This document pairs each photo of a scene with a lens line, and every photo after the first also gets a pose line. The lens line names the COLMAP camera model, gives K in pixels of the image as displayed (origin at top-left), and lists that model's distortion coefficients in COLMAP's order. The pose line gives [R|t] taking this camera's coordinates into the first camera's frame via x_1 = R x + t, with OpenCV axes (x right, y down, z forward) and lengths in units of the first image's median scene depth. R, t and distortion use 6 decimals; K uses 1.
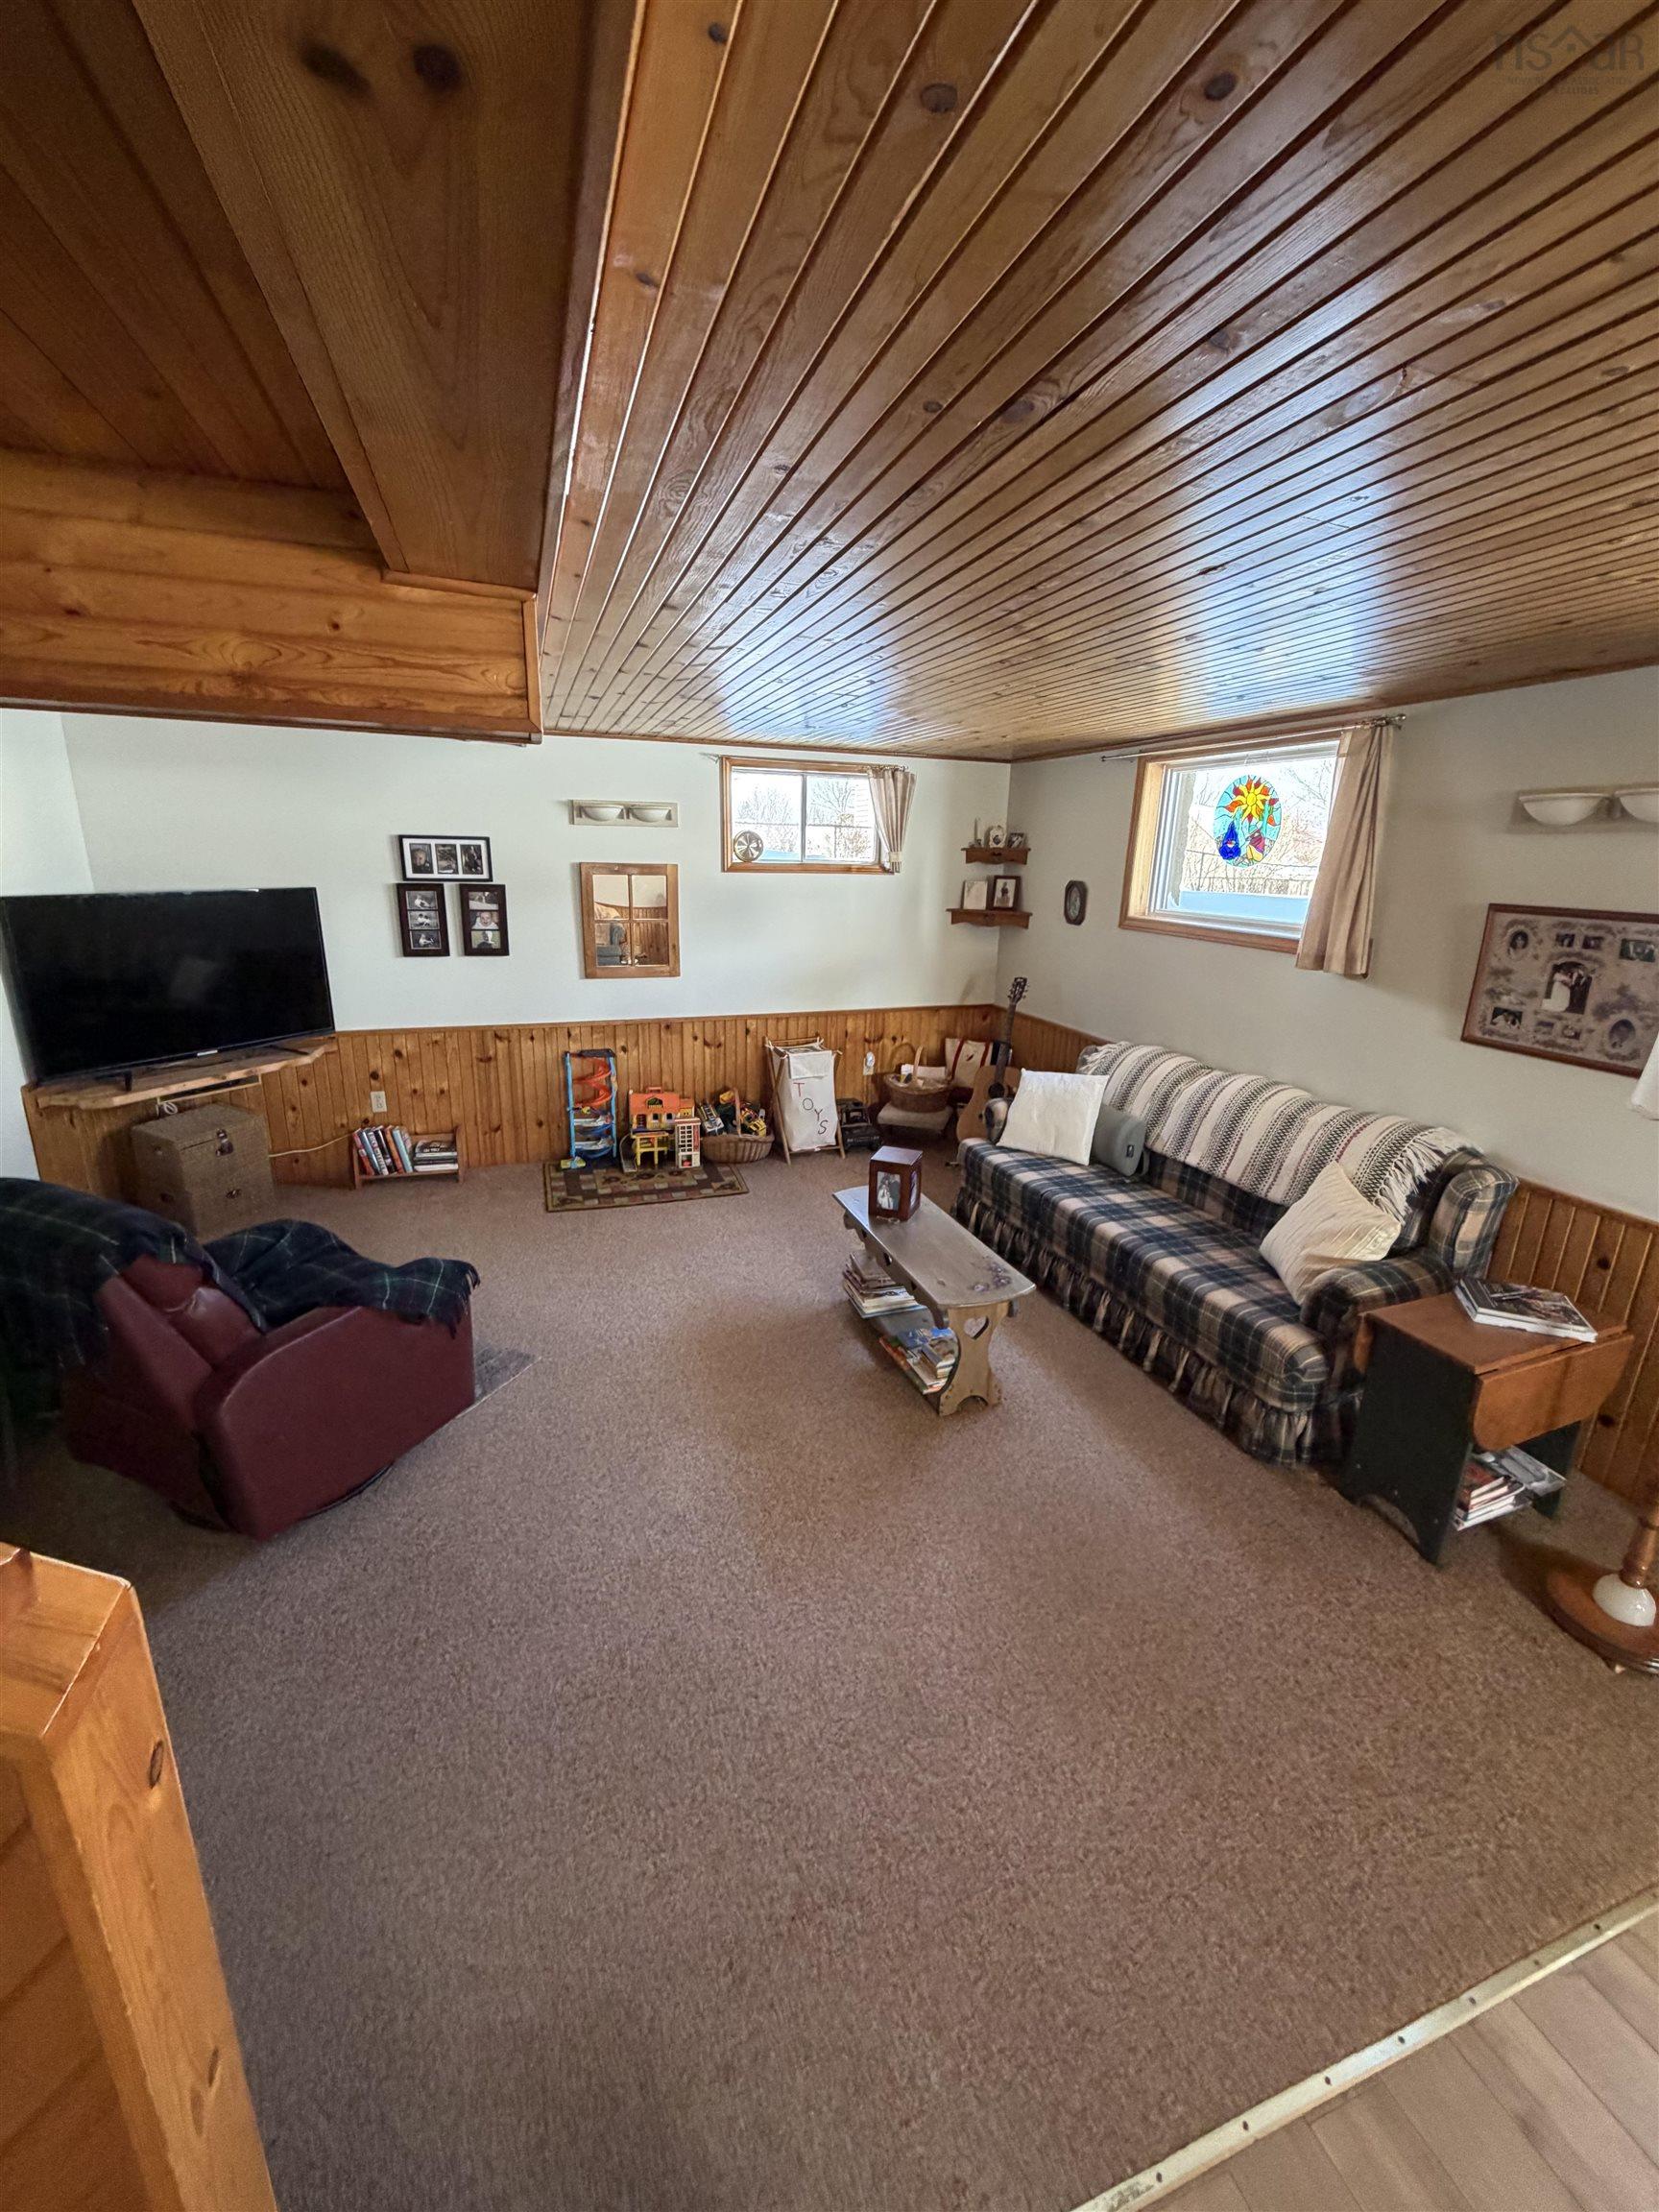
lens RADIAL K [[873.5, 0, 829.5], [0, 873.5, 1106.0], [0, 0, 1]] dist [0.000410, -0.000001]
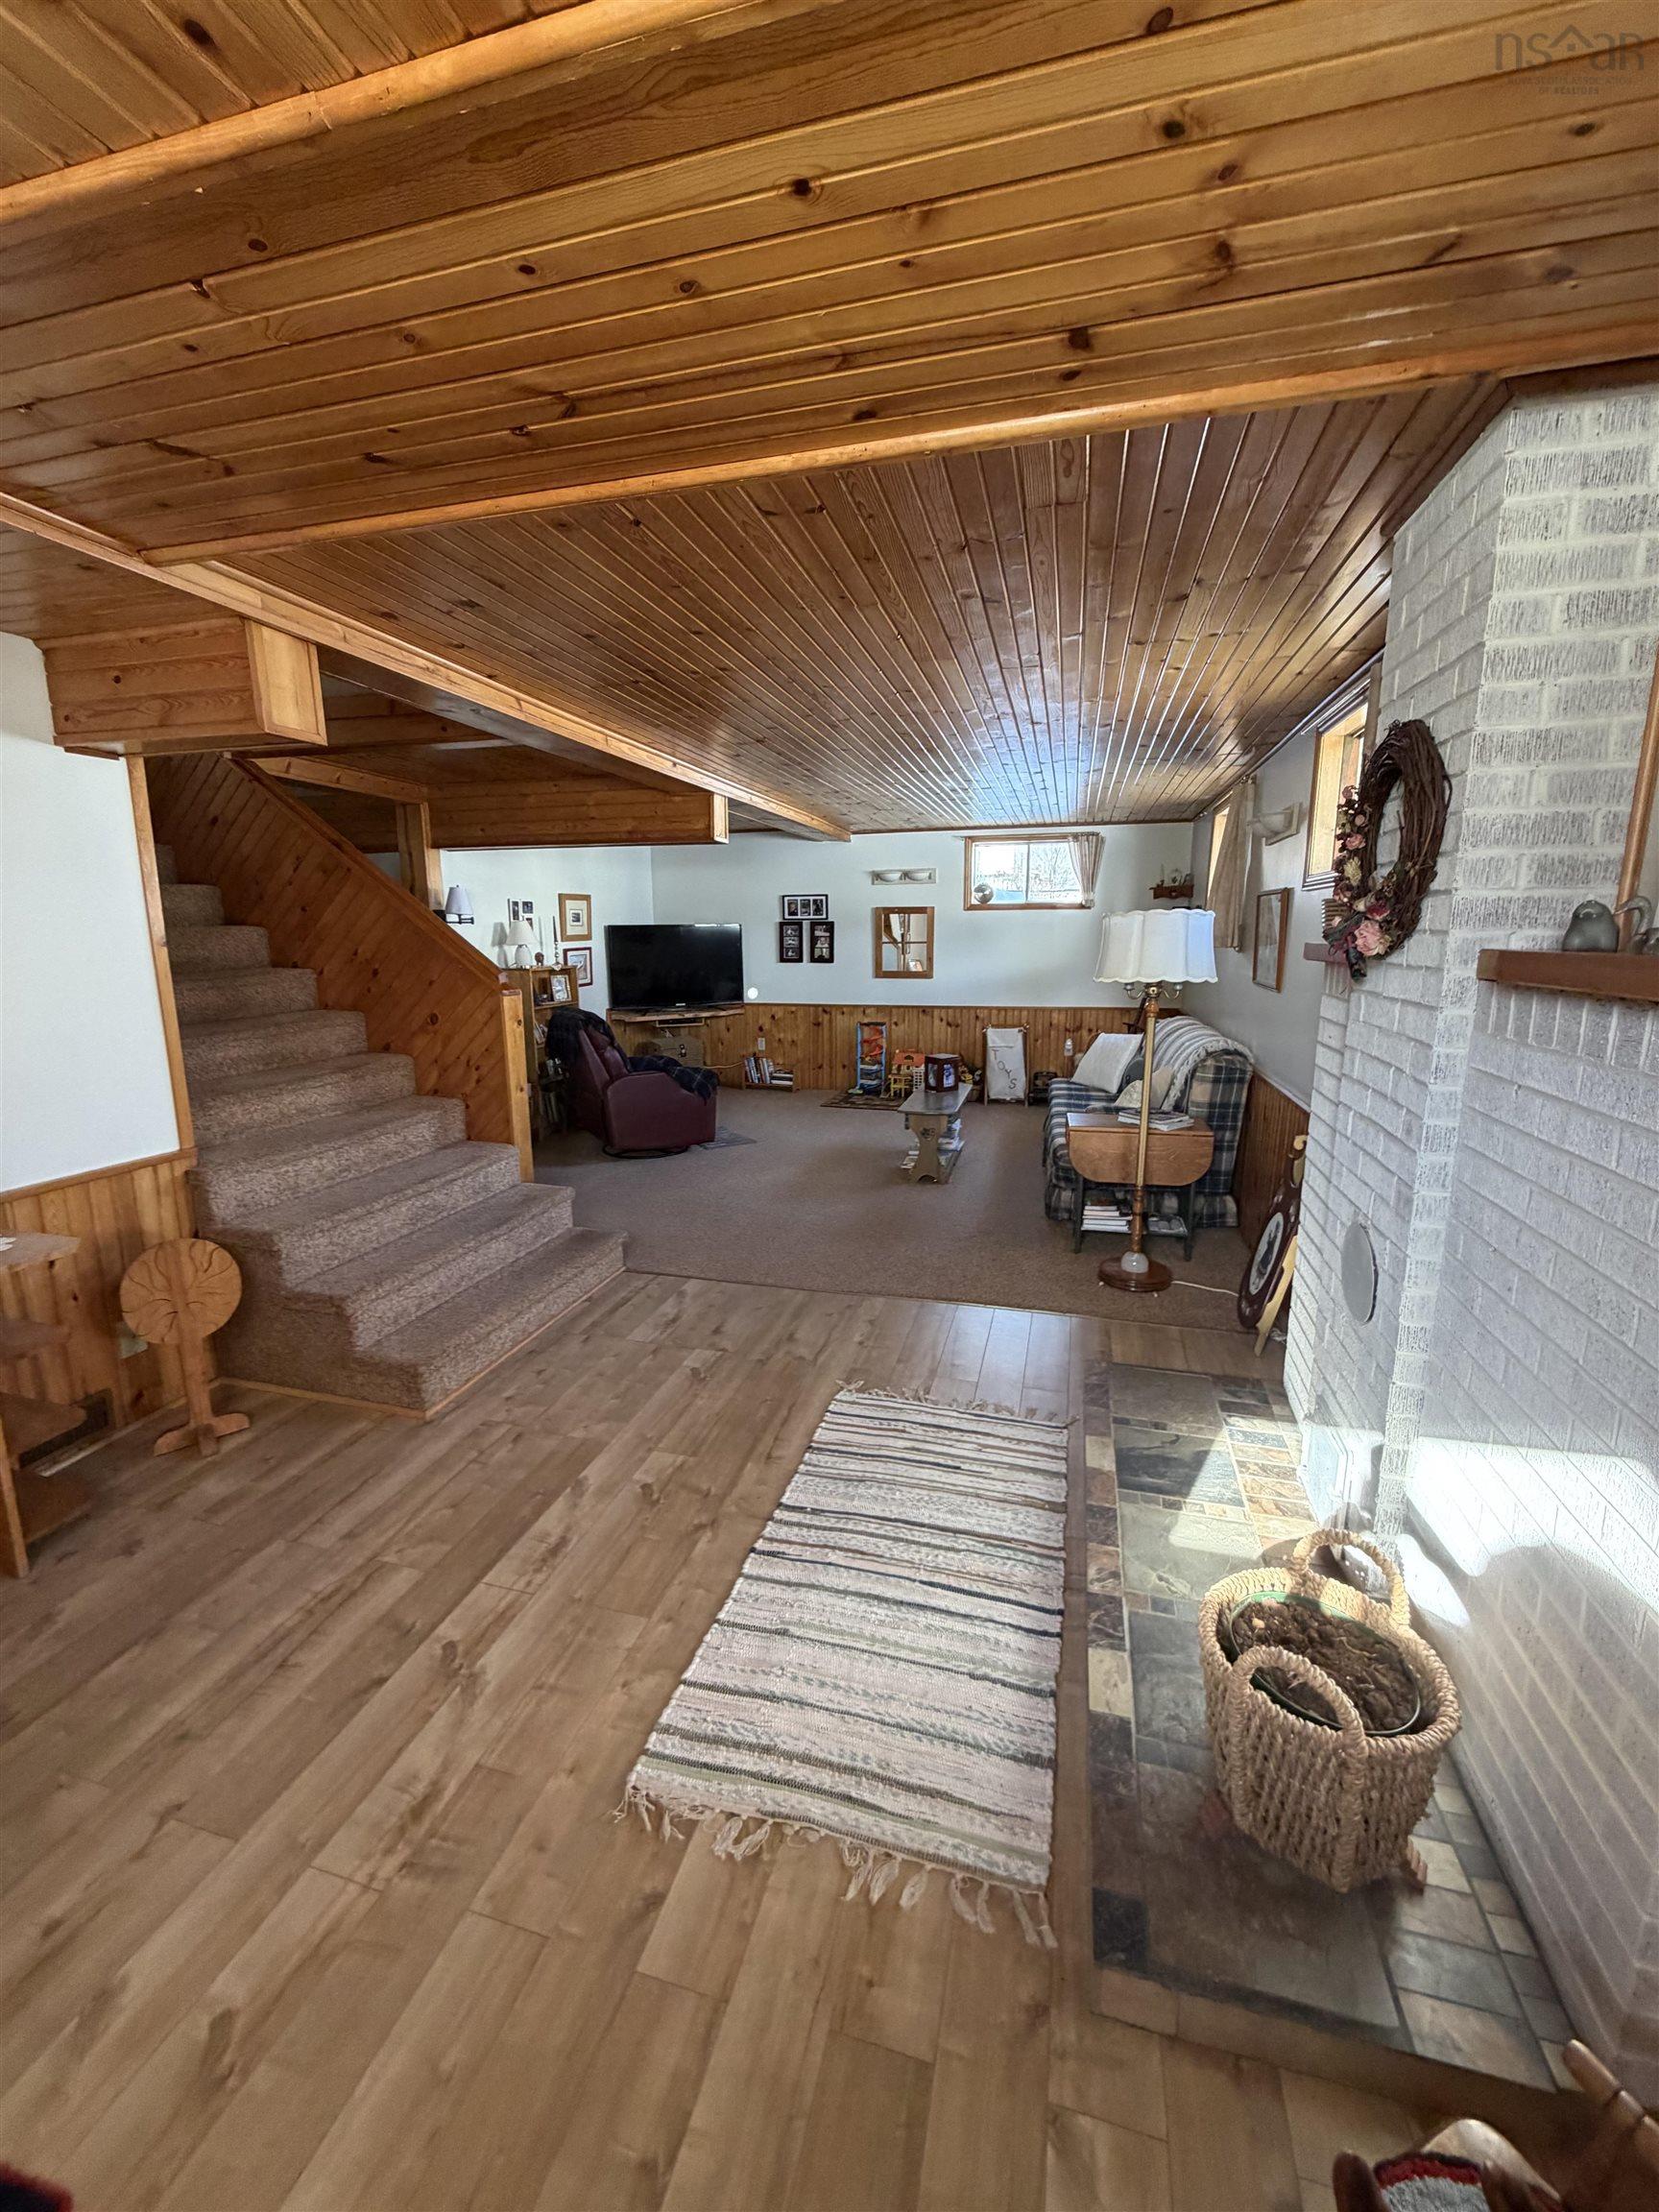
lens RADIAL K [[873.5, 0, 829.5], [0, 873.5, 1106.0], [0, 0, 1]] dist [0.000410, -0.000001]
pose [[0.820190, 0.084553, -0.565809, 0.595772], [-0.134589, 0.989777, -0.047189, 0.179885], [0.556035, 0.114856, 0.823185, -0.360466]]
